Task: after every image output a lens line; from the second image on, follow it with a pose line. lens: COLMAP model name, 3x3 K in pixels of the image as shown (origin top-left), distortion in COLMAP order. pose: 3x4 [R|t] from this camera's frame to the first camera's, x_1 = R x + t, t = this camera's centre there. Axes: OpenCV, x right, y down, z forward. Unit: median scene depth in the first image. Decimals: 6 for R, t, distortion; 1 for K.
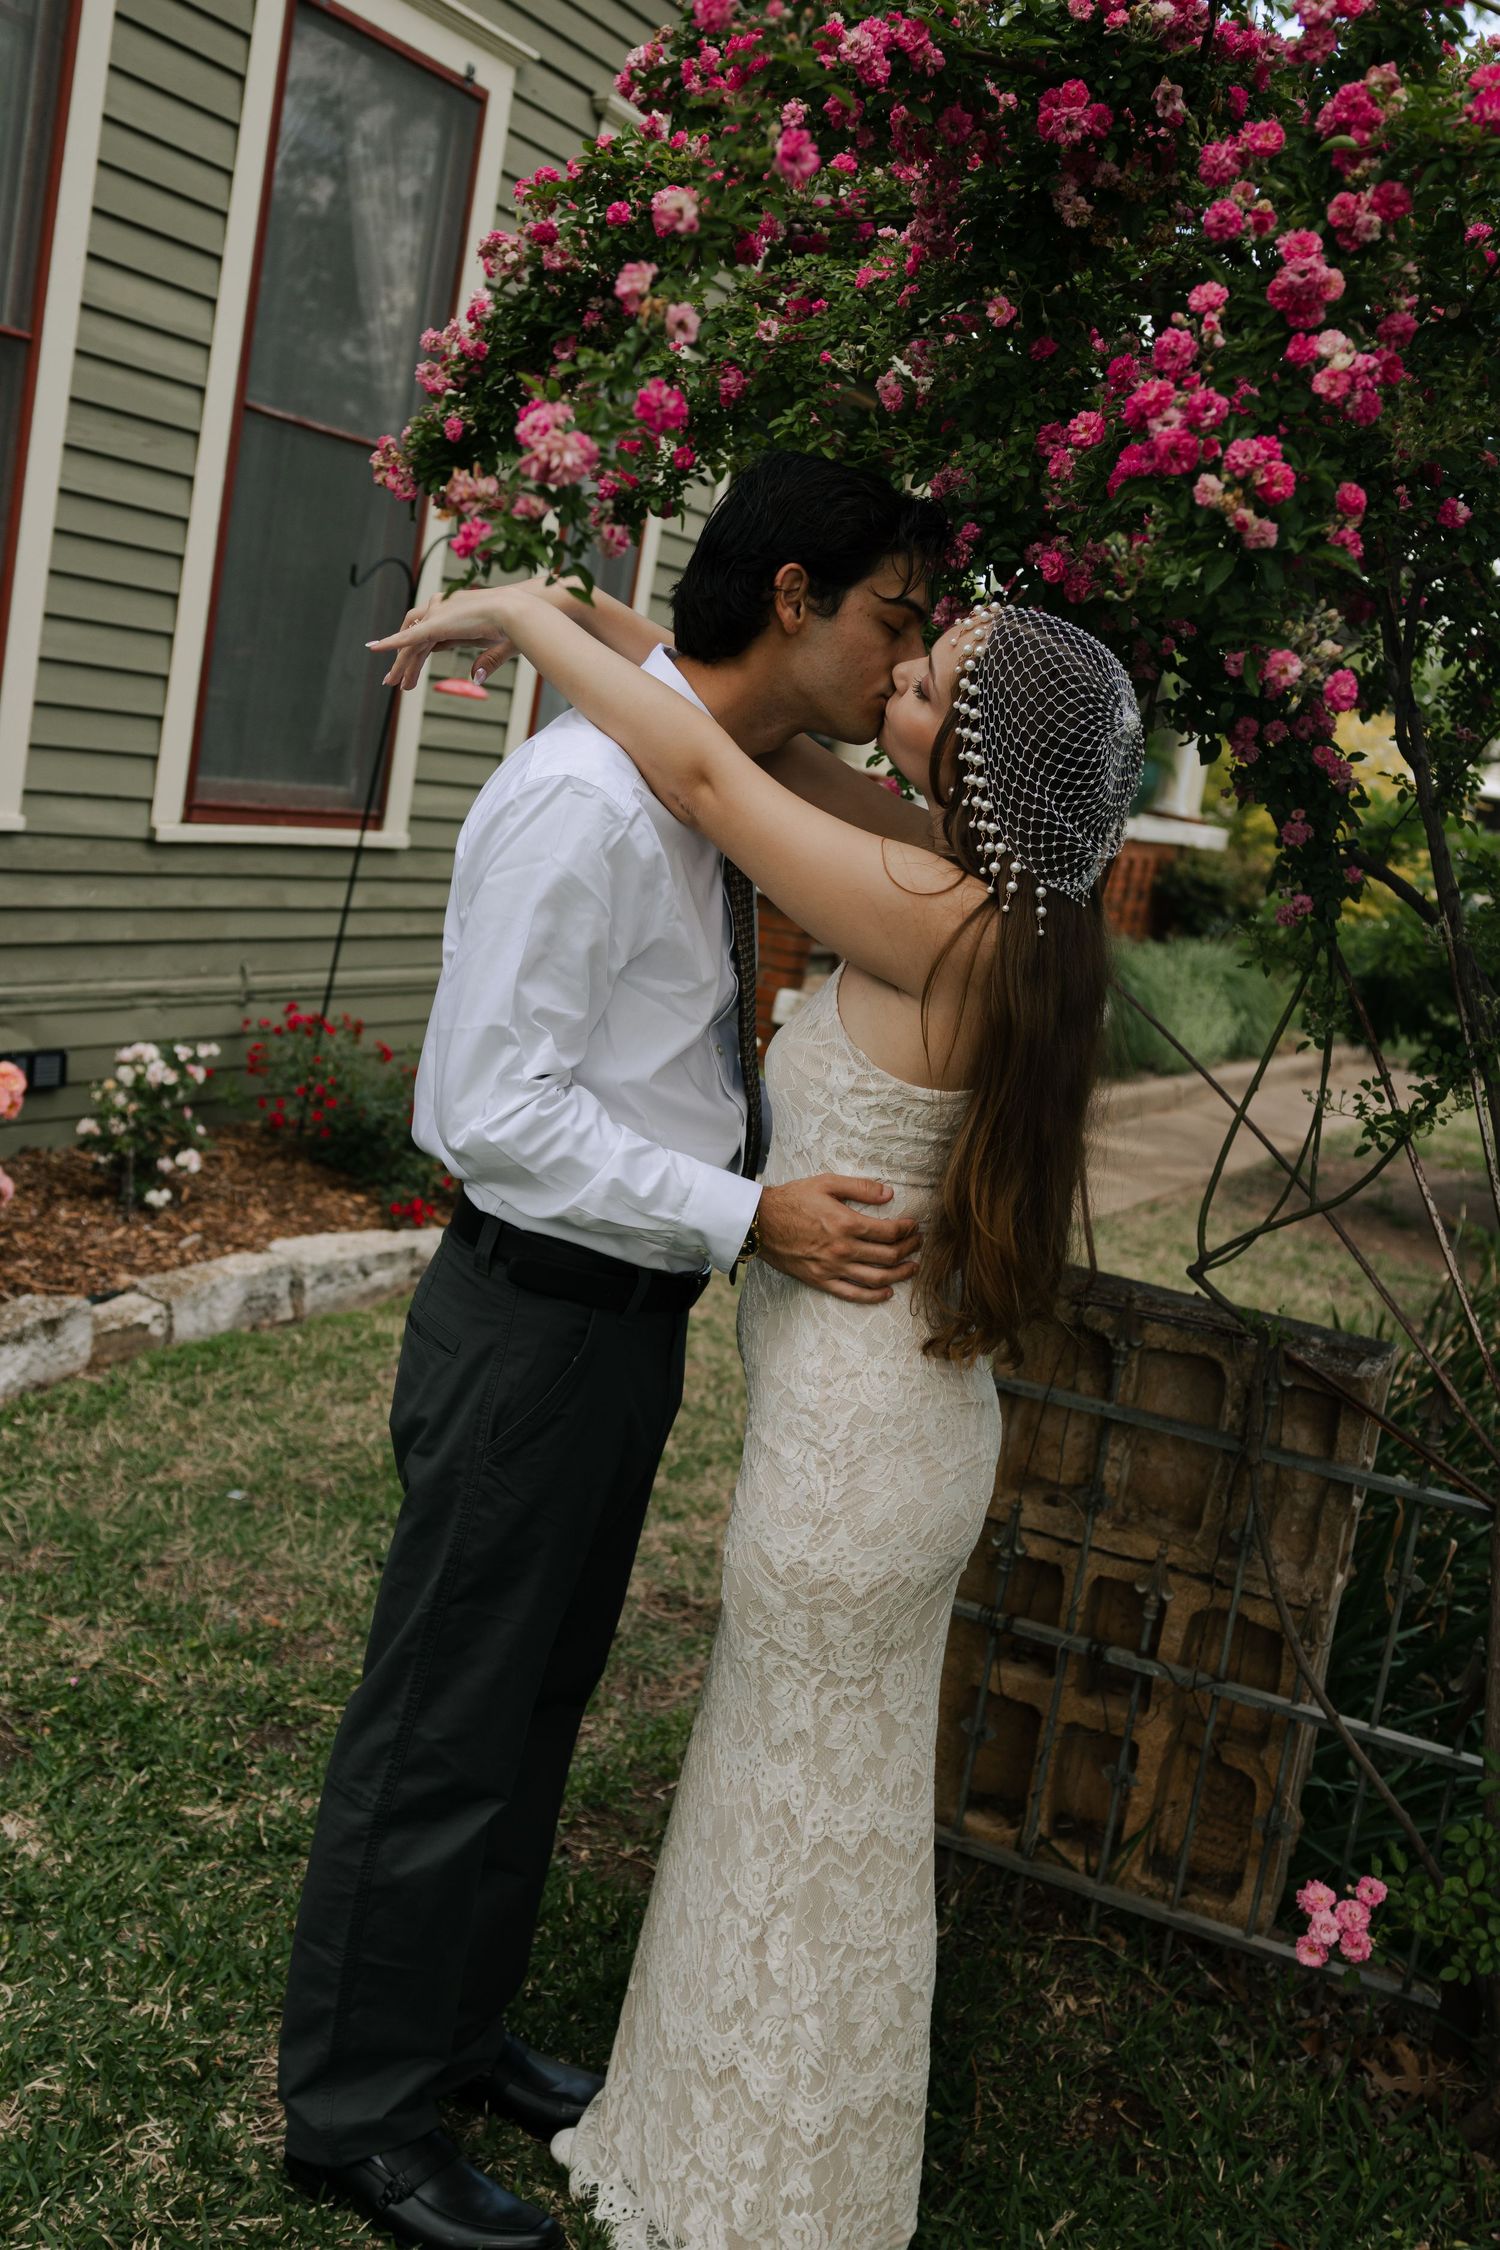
lens RADIAL K [[2473.8, 0, 784.0], [0, 2473.8, 1126.6], [0, 0, 1]] dist [-0.000734, -0.005099]
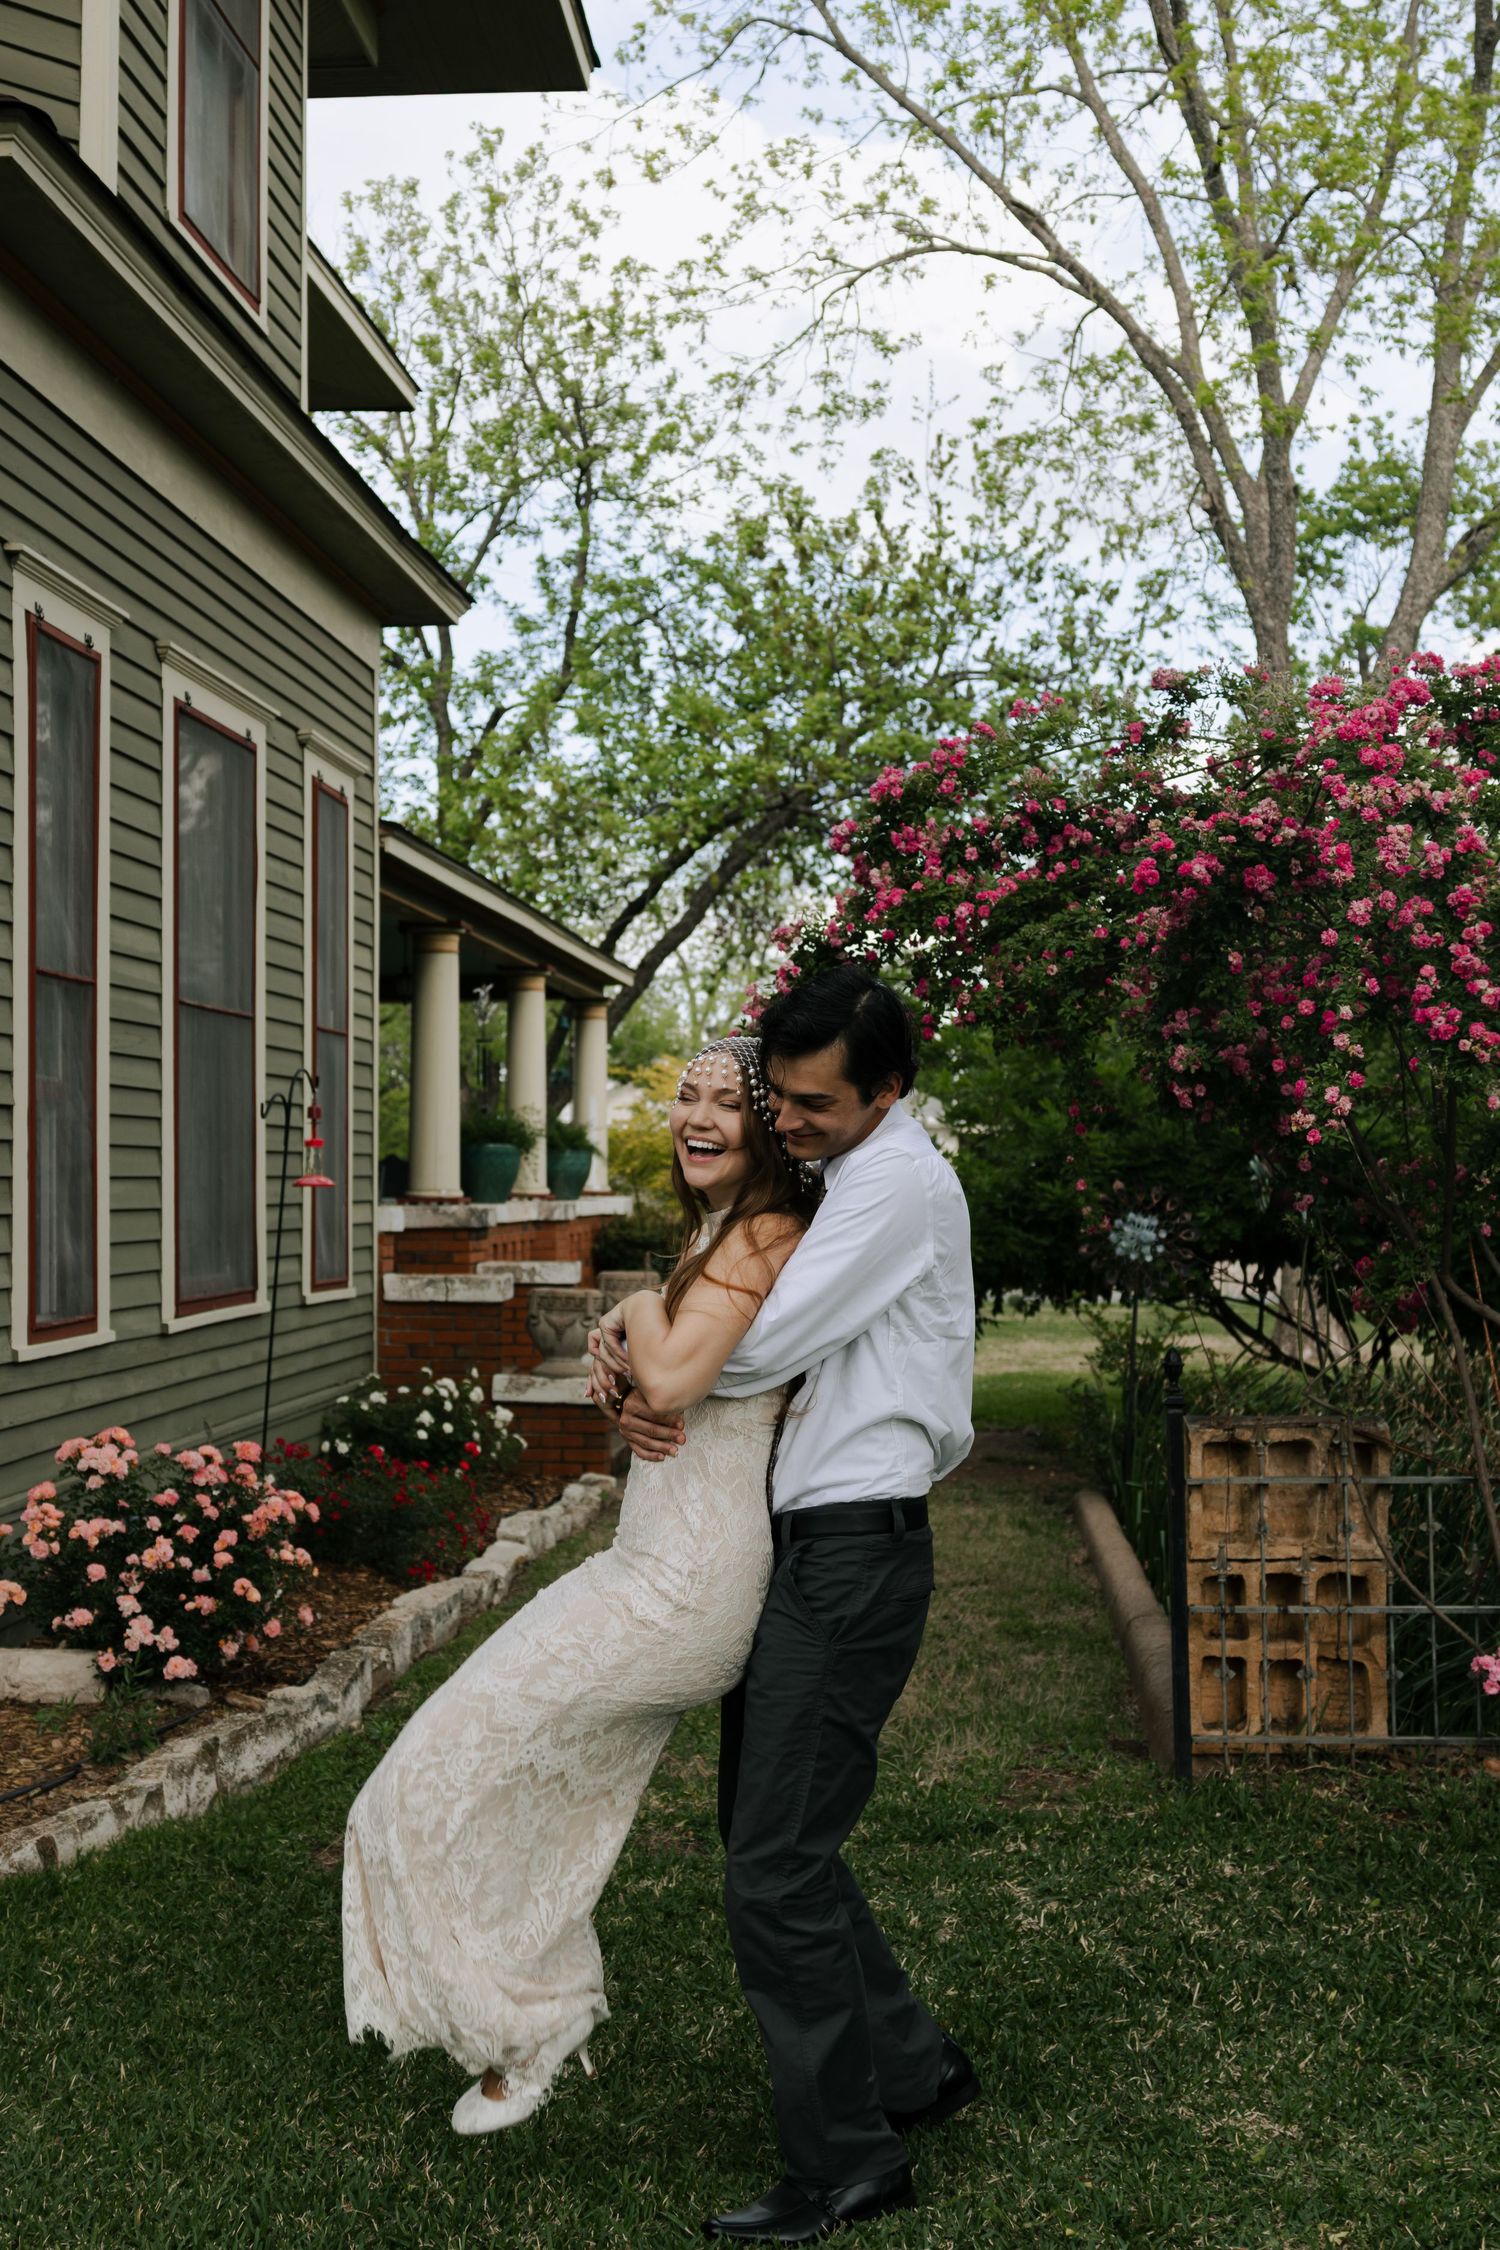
lens RADIAL K [[2473.3, 0, 767.8], [0, 2473.3, 1126.1], [0, 0, 1]] dist [0.003383, -0.019381]
pose [[0.928342, -0.163470, 0.333855, -0.411250], [0.212168, 0.970469, -0.114785, -0.006247], [-0.305232, 0.177393, 0.935610, -0.361337]]
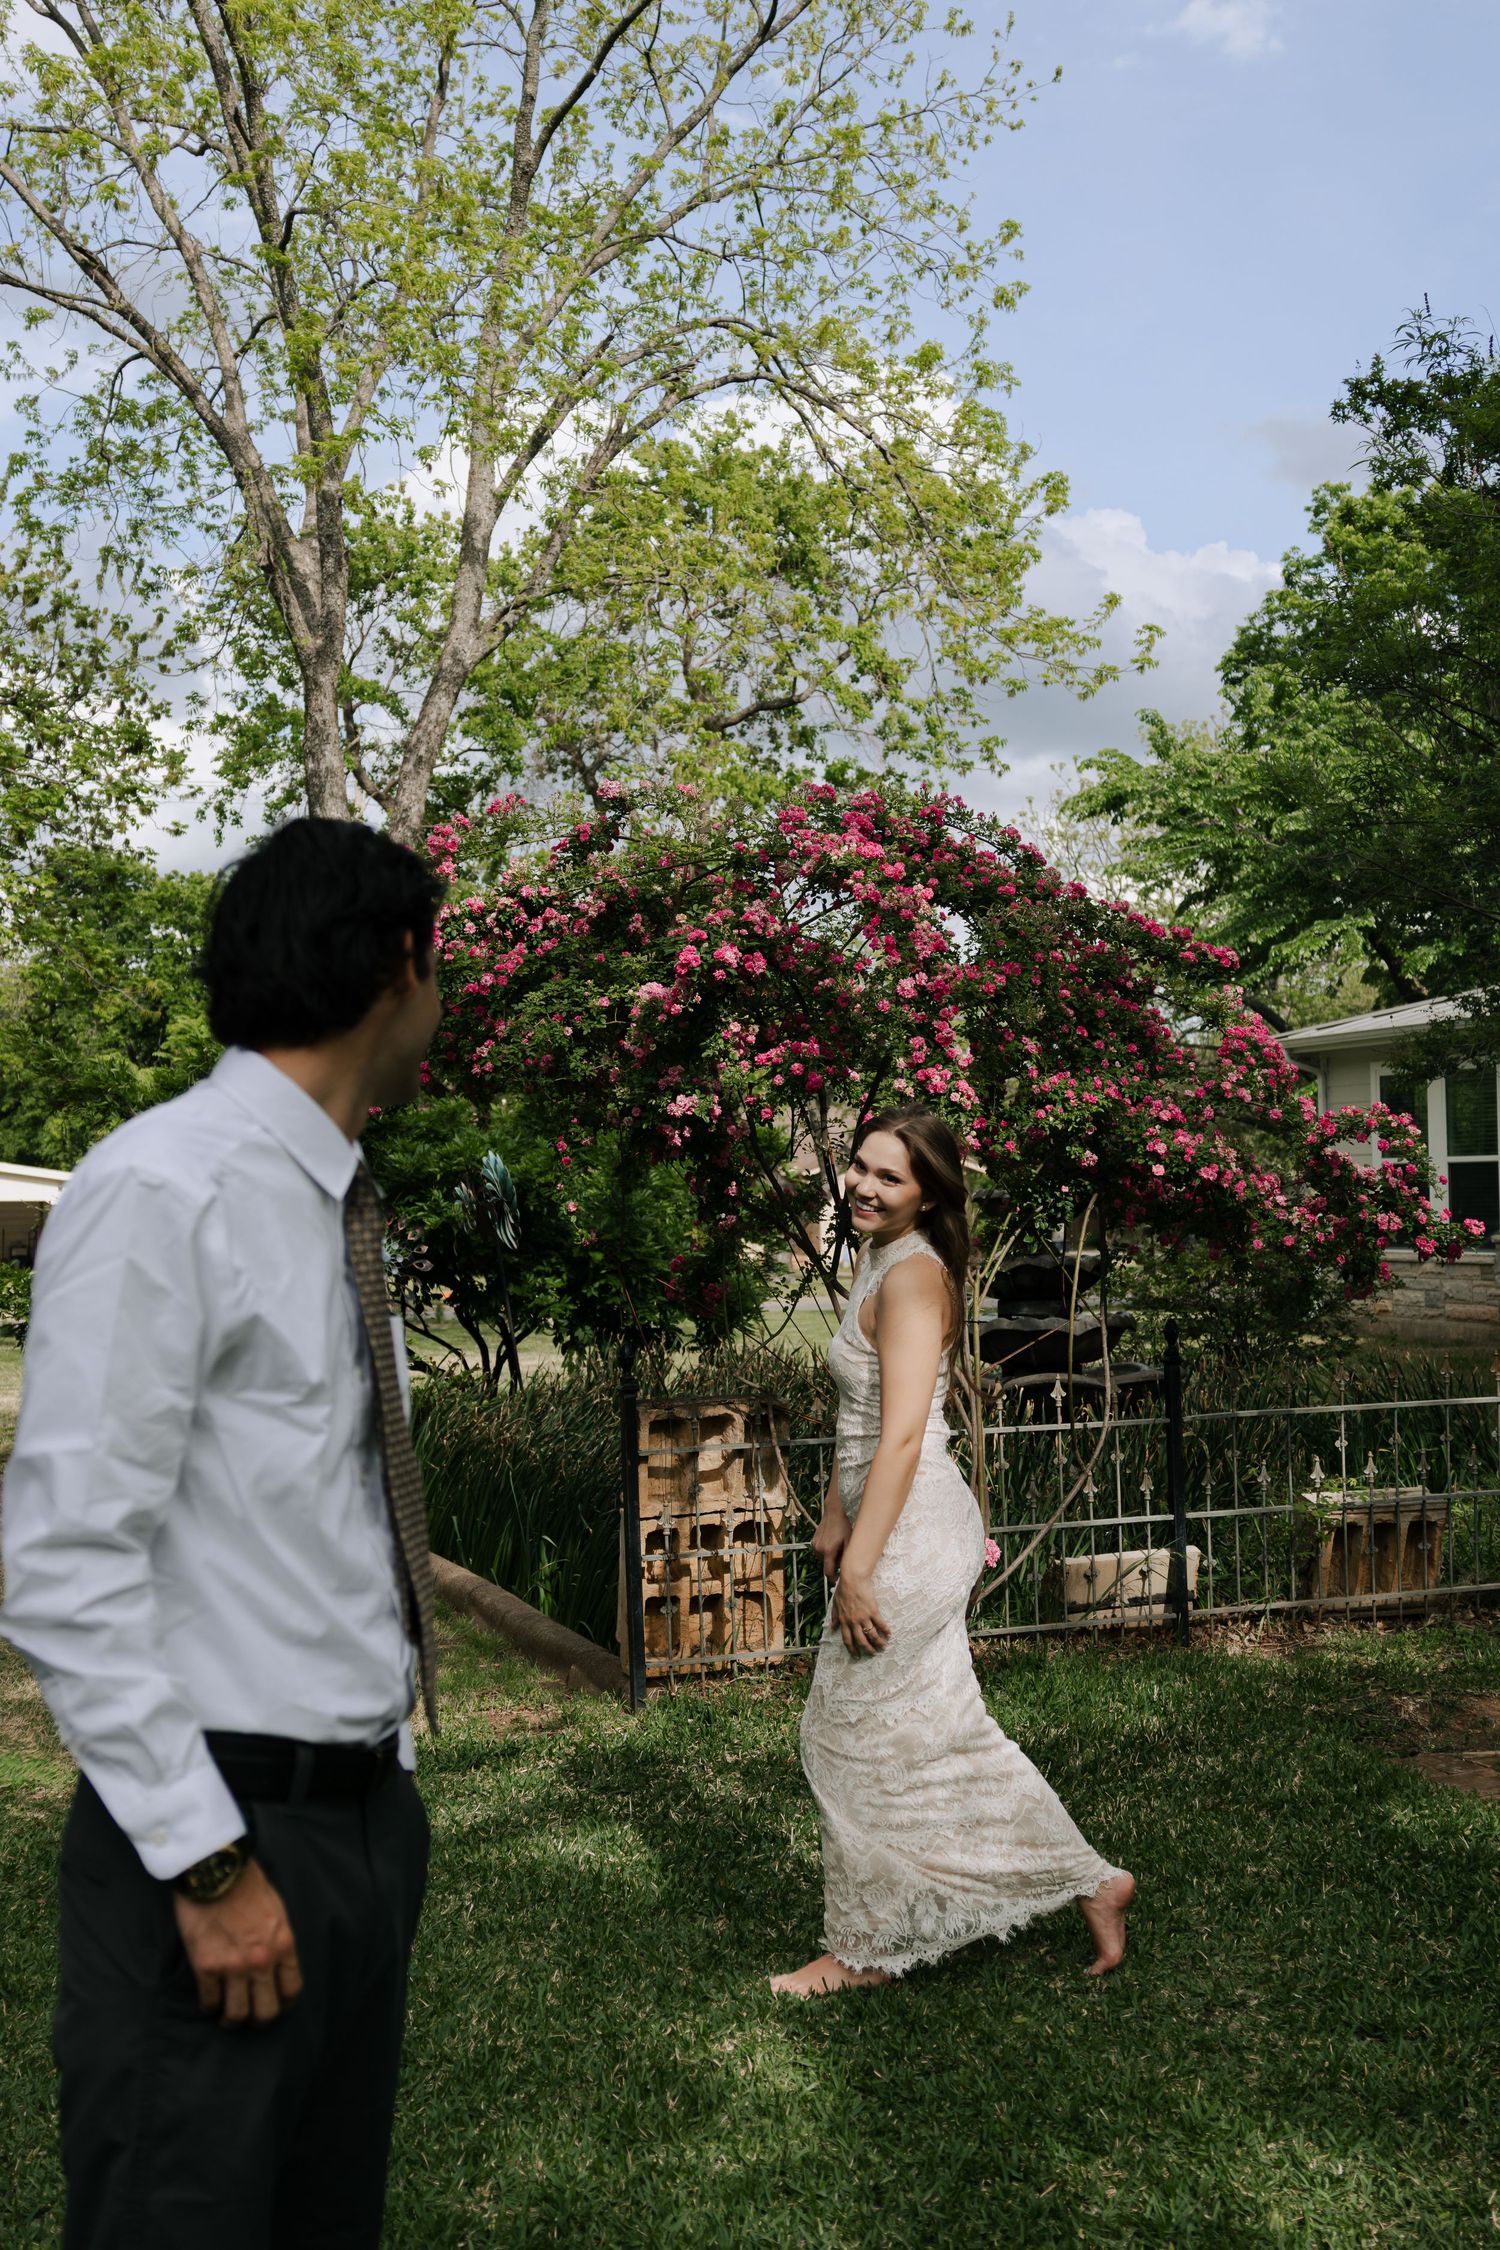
lens RADIAL K [[2448.1, 0, 757.8], [0, 2448.1, 1132.7], [0, 0, 1]] dist [0.005663, -0.004248]
pose [[0.693803, -0.164238, 0.701187, -0.709808], [0.246966, 0.968868, -0.017428, -0.061335], [-0.676495, 0.185261, 0.712764, -0.373017]]
